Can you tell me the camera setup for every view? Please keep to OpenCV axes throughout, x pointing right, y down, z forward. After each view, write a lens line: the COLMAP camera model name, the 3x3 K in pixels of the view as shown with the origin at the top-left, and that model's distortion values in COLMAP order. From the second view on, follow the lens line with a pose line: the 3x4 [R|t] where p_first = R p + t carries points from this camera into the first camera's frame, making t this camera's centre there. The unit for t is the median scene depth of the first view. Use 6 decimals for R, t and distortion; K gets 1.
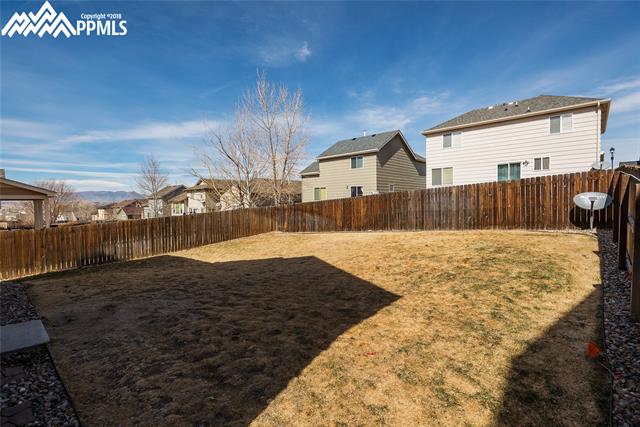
lens RADIAL K [[300.8, 0, 315.6], [0, 300.8, 212.8], [0, 0, 1]] dist [0.002112, -0.000228]
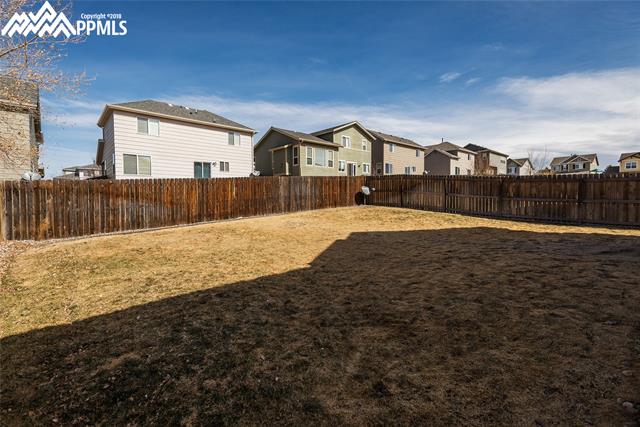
lens RADIAL K [[320.1, 0, 320.0], [0, 320.1, 213.5], [0, 0, 1]] dist [-0.001362, -0.000360]
pose [[0.102822, -0.010420, 0.994645, -0.552997], [0.042307, 0.999086, 0.006093, 0.039780], [-0.993800, 0.041453, 0.103169, 0.517659]]
